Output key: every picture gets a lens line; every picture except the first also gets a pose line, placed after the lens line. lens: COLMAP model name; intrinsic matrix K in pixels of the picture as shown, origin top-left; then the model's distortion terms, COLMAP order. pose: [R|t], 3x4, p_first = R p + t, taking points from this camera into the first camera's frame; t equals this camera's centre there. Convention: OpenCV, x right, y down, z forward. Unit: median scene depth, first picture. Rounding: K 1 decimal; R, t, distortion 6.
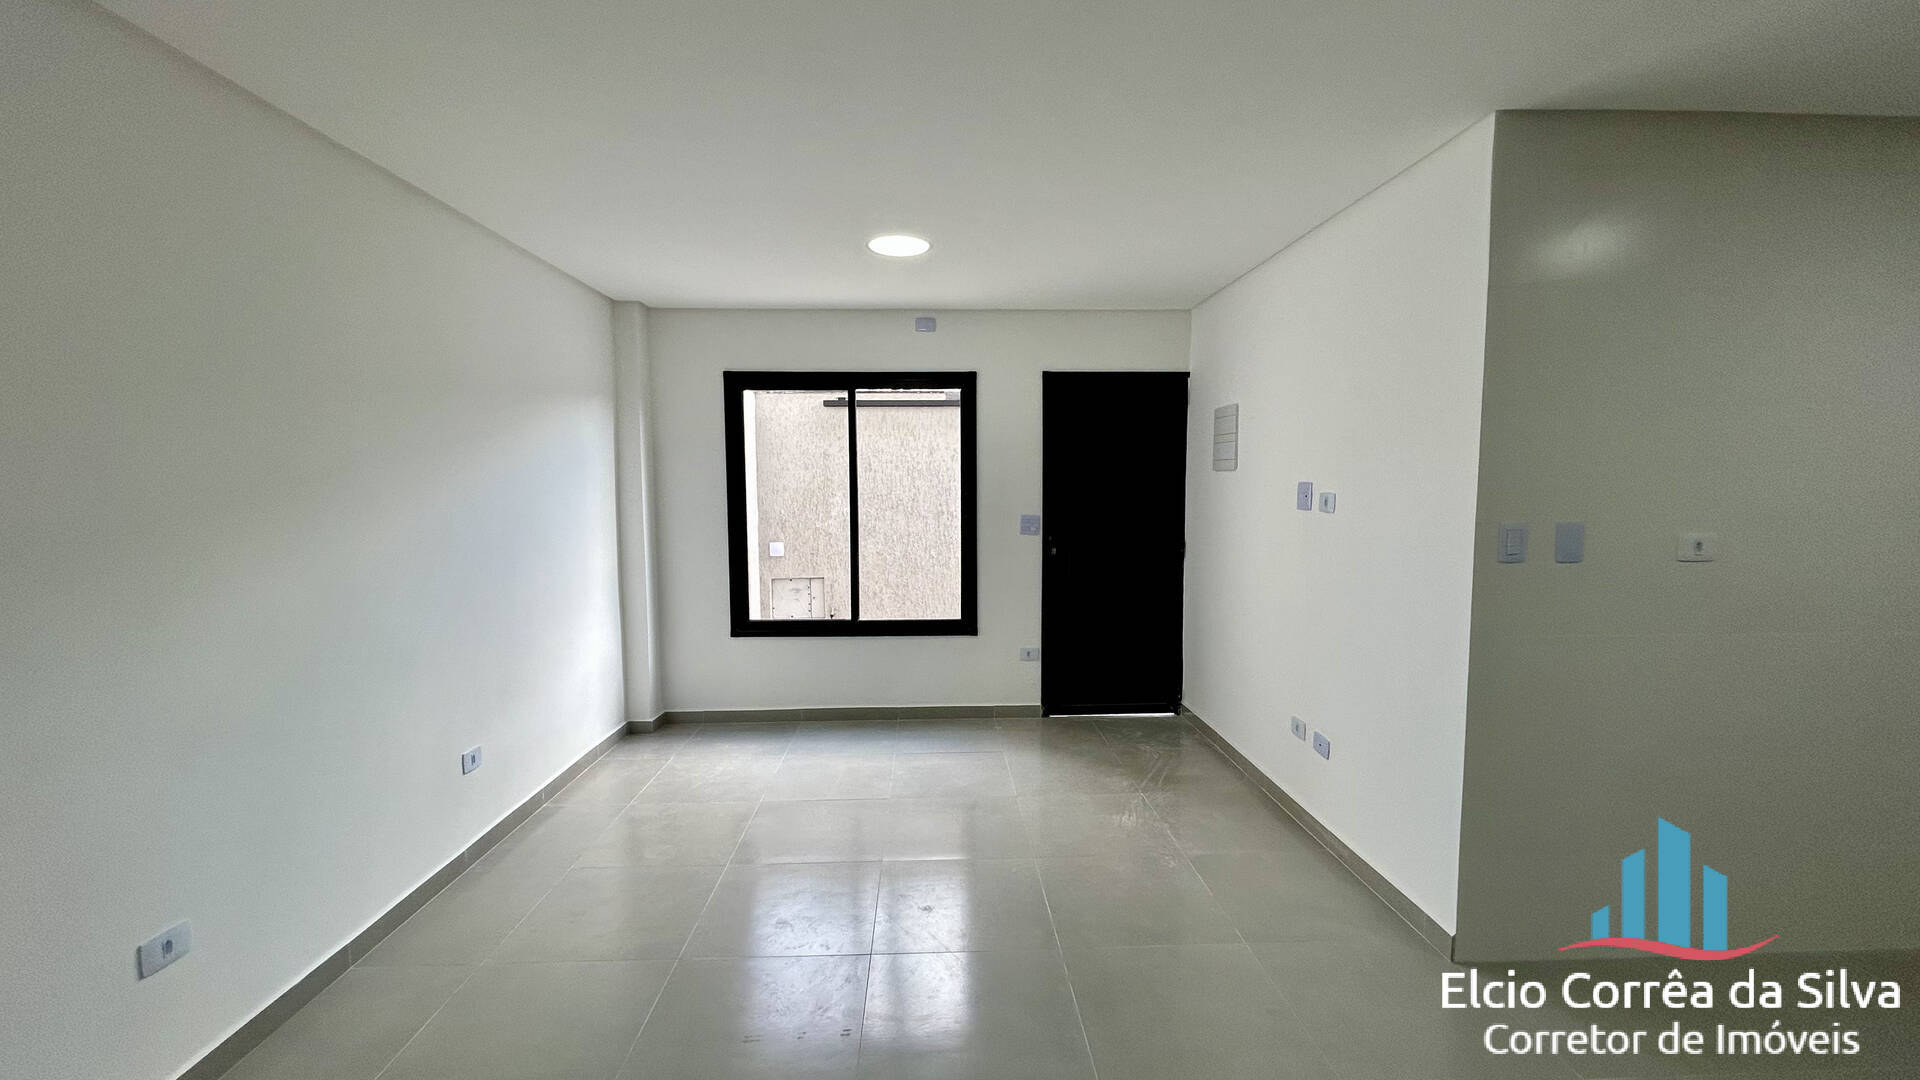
lens RADIAL K [[771.2, 0, 959.2], [0, 771.2, 543.4], [0, 0, 1]] dist [-0.002457, 0.000025]
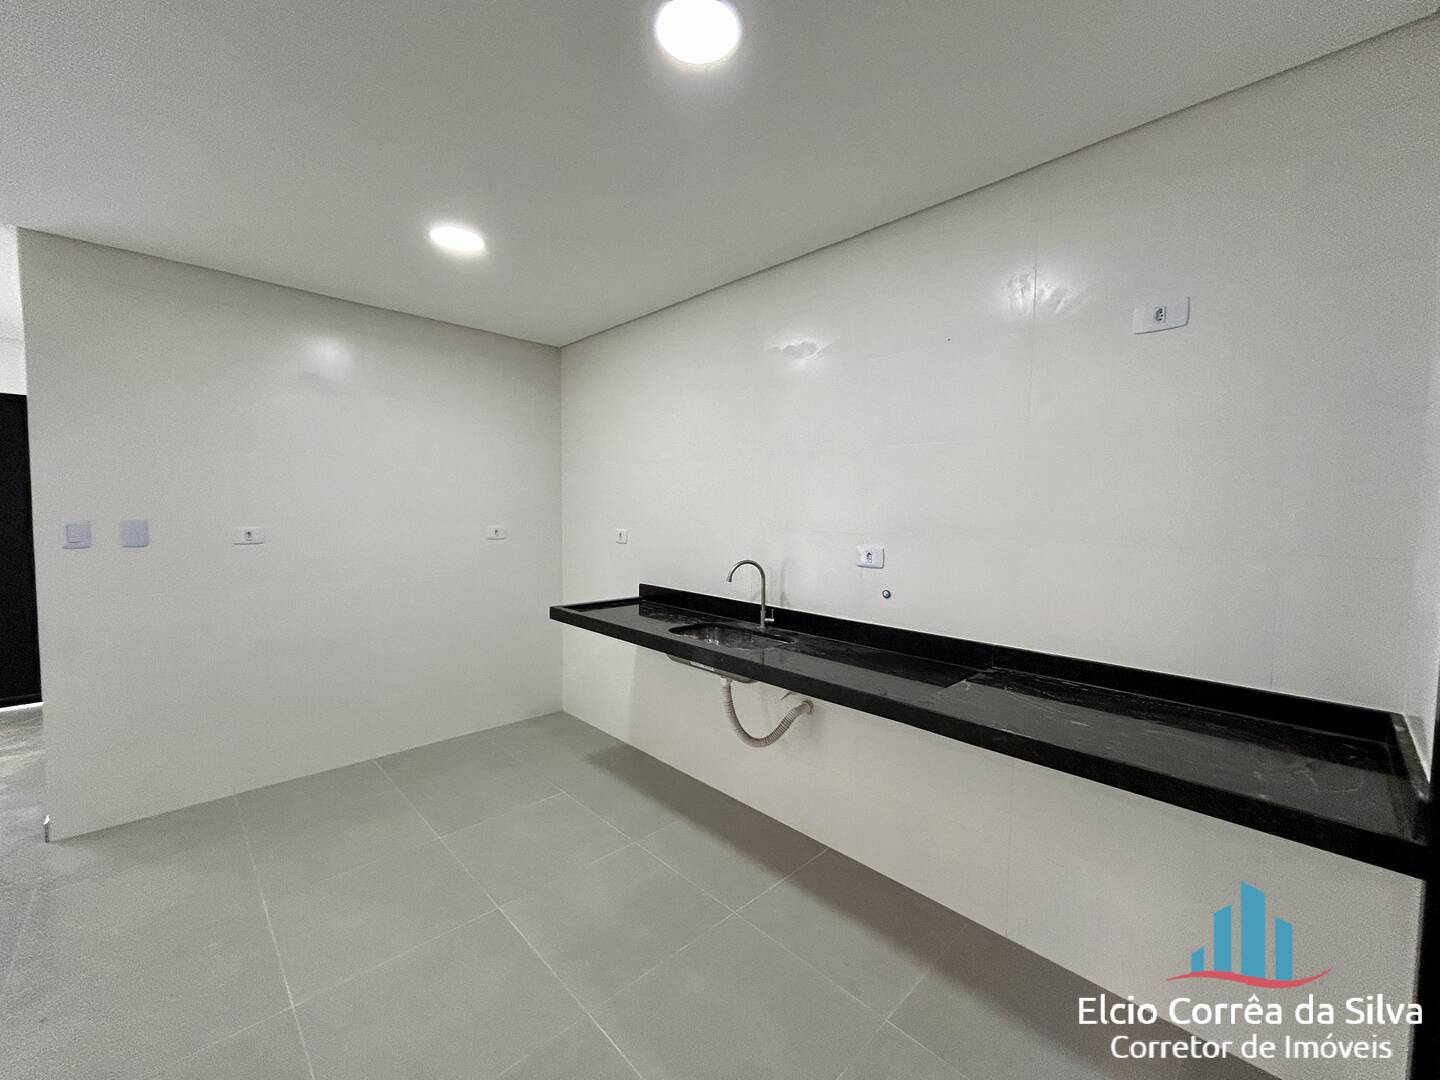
lens RADIAL K [[580.6, 0, 715.2], [0, 580.6, 541.6], [0, 0, 1]] dist [-0.001387, 0.000772]
pose [[0.745878, -0.025776, 0.665584, 0.428942], [0.036396, 0.999335, -0.002085, 0.027988], [-0.665088, 0.025779, 0.746320, -0.284997]]
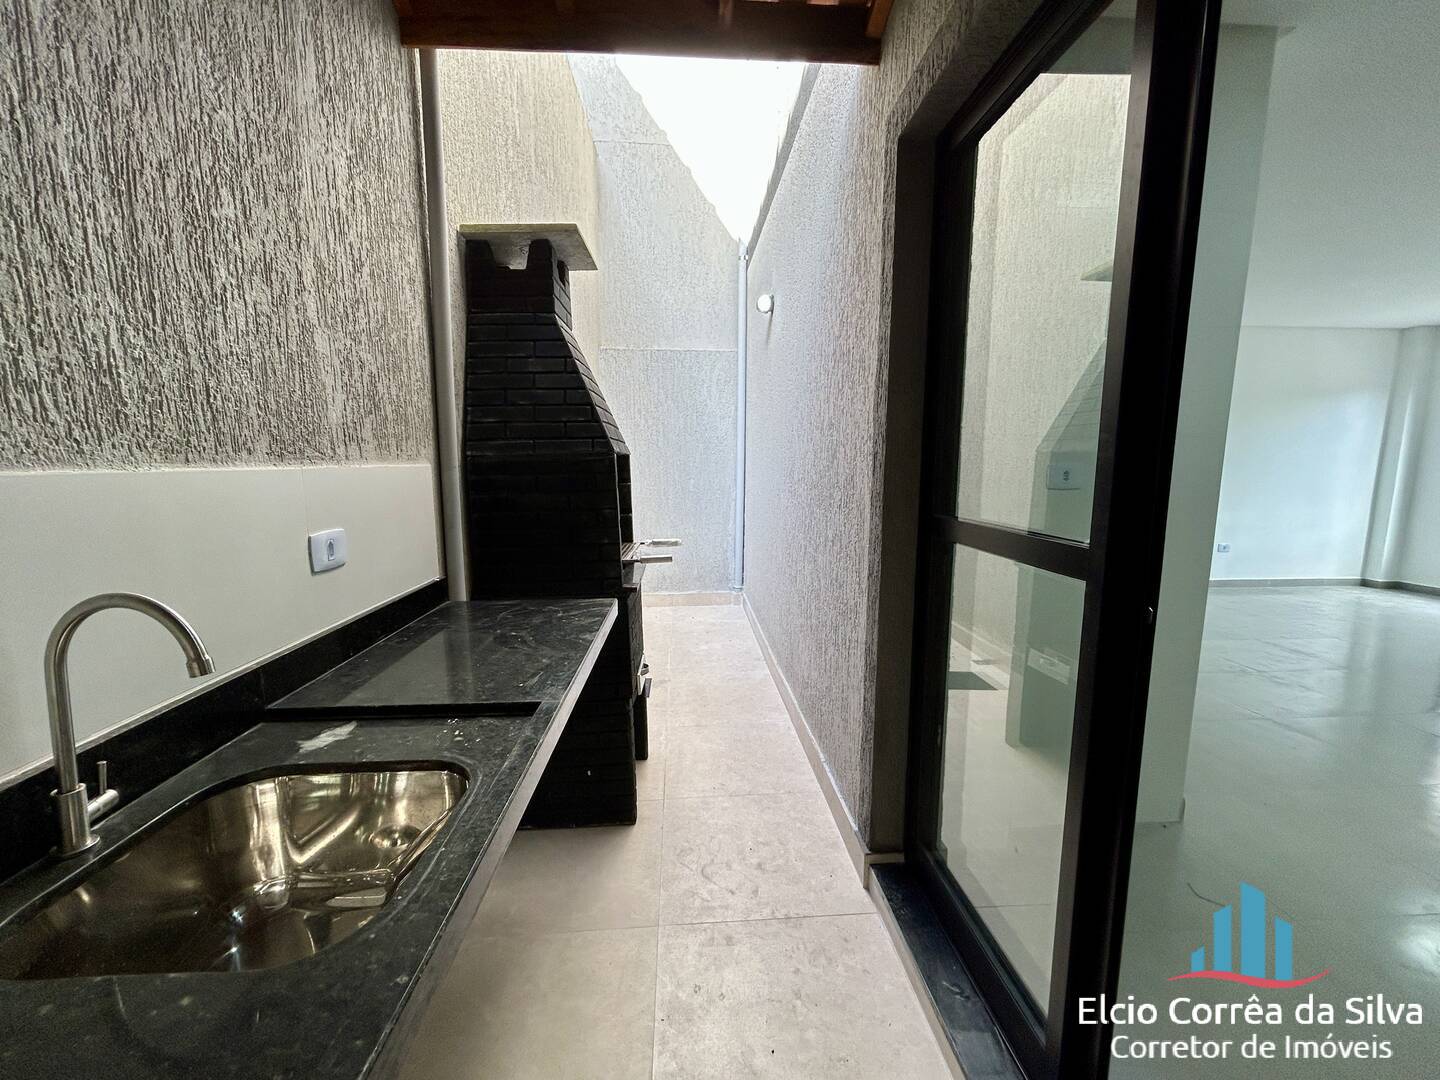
lens RADIAL K [[580.6, 0, 719.8], [0, 580.6, 540.6], [0, 0, 1]] dist [-0.001387, 0.000772]
pose [[0.026546, 0.146433, -0.988864, 0.773533], [-0.082292, 0.986176, 0.143826, 0.079256], [0.996255, 0.077557, 0.038229, -0.469787]]
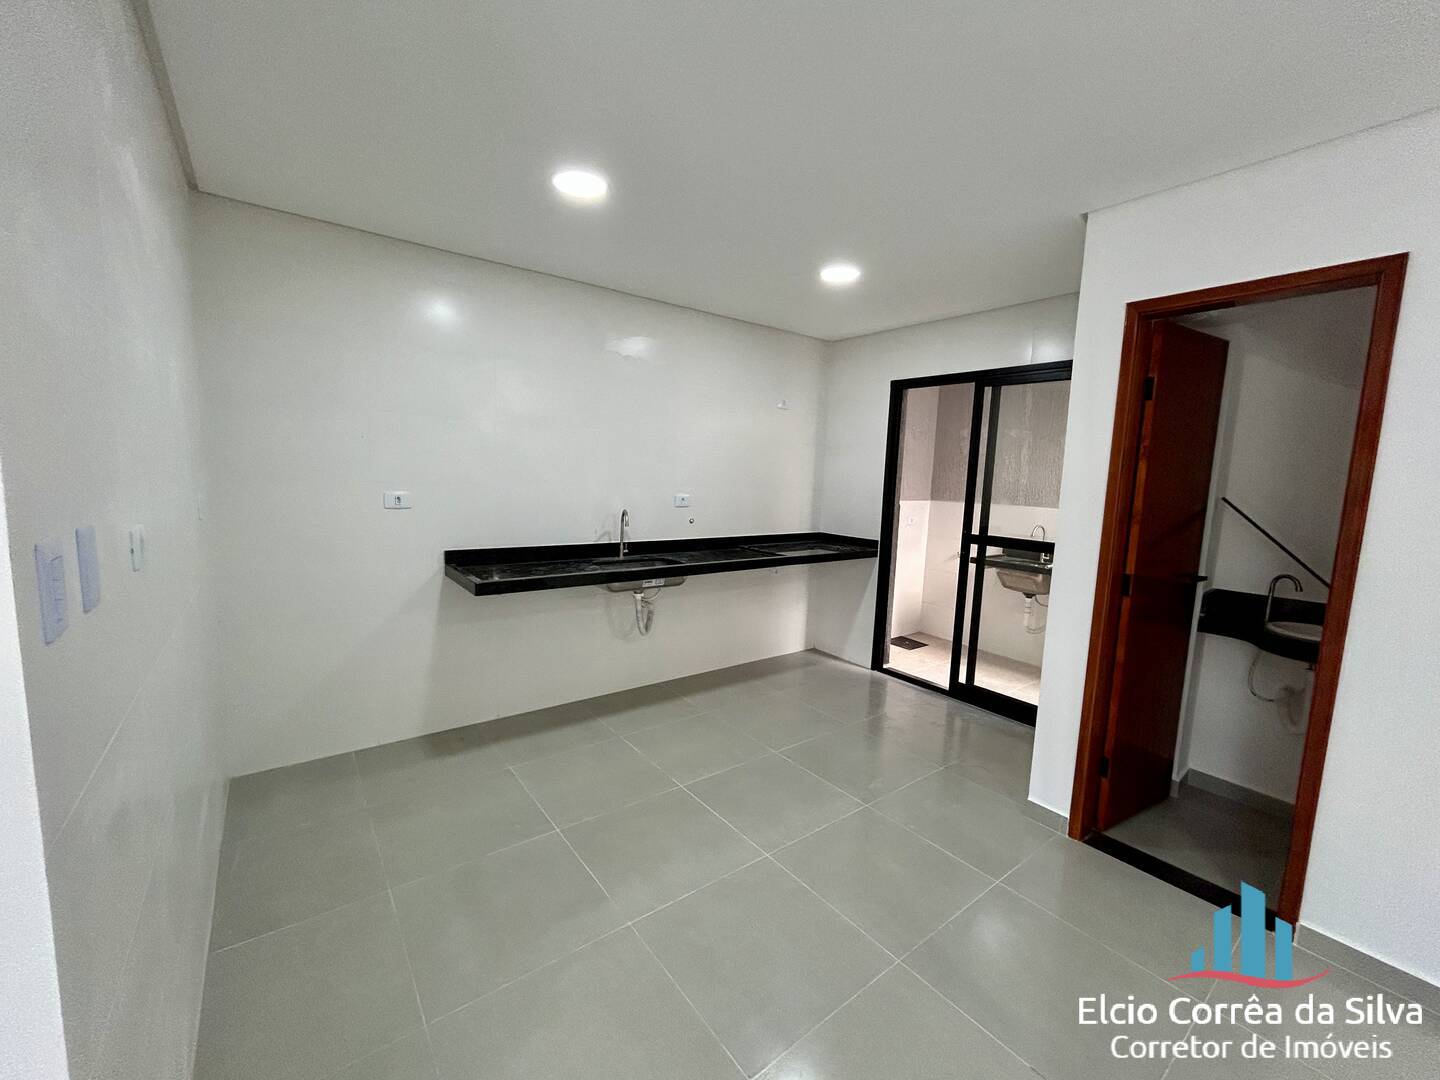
lens RADIAL K [[580.6, 0, 717.2], [0, 580.6, 540.1], [0, 0, 1]] dist [-0.001387, 0.000772]
pose [[-0.575217, -0.106280, 0.811067, 0.131353], [0.035026, 0.987414, 0.154229, -0.027529], [-0.817251, 0.117124, -0.564255, 0.432936]]
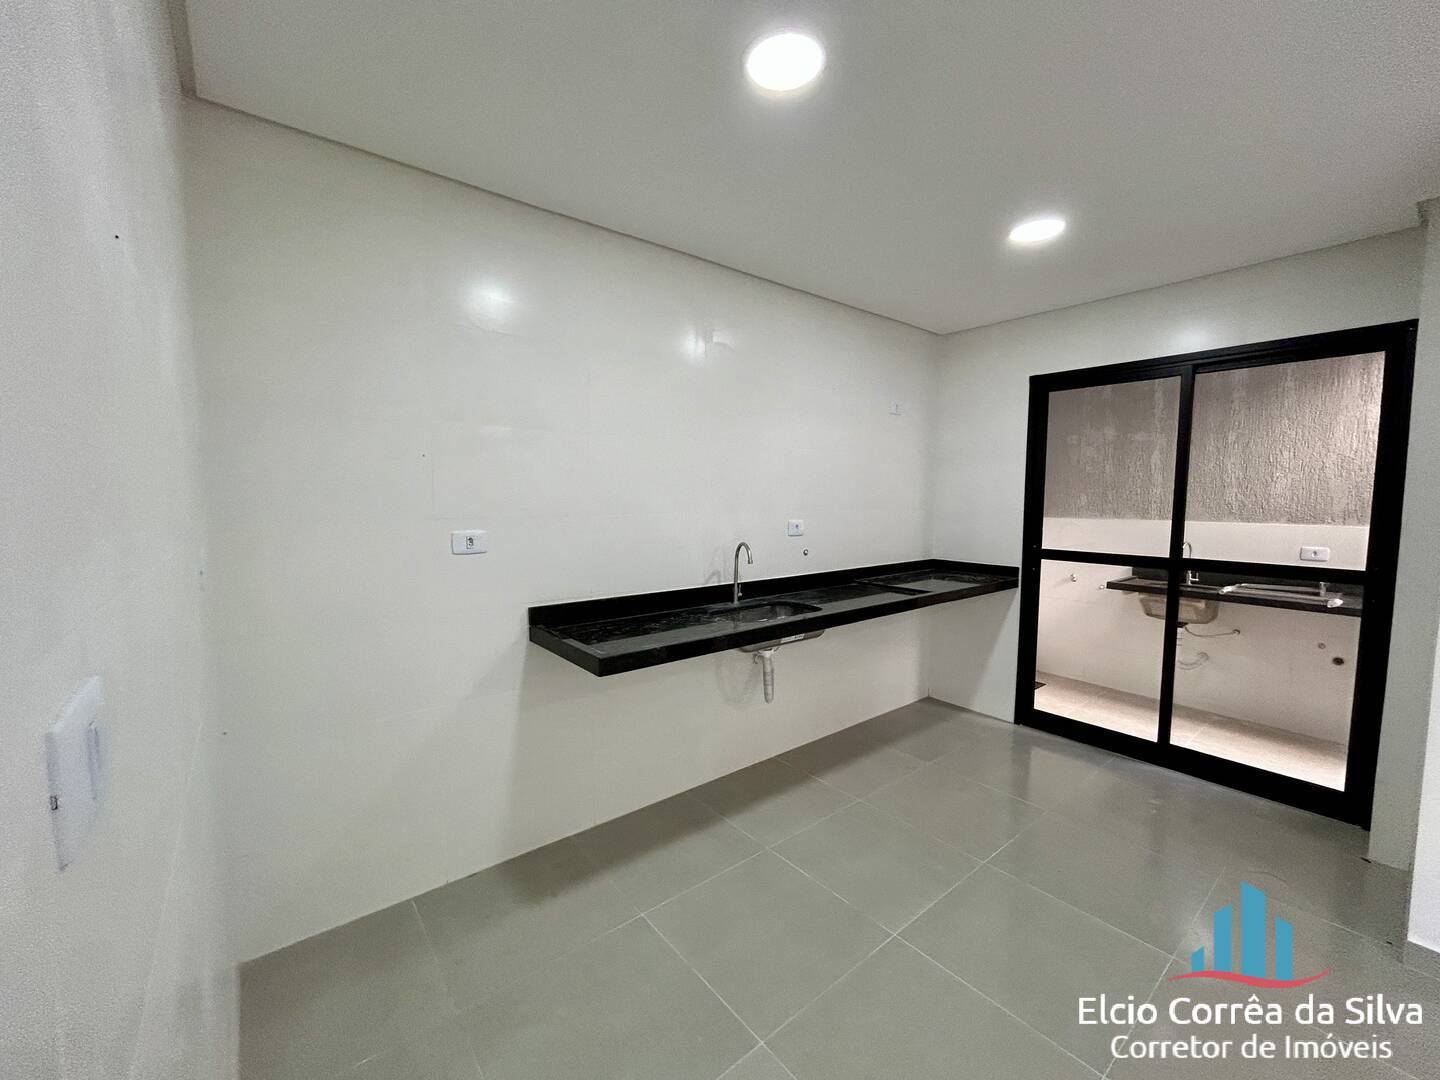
lens RADIAL K [[580.6, 0, 716.0], [0, 580.6, 540.0], [0, 0, 1]] dist [-0.001387, 0.000772]
pose [[-0.596064, -0.053694, 0.801140, 0.359089], [0.067070, 0.990945, 0.116316, -0.027374], [-0.800131, 0.123064, -0.587066, 0.468978]]
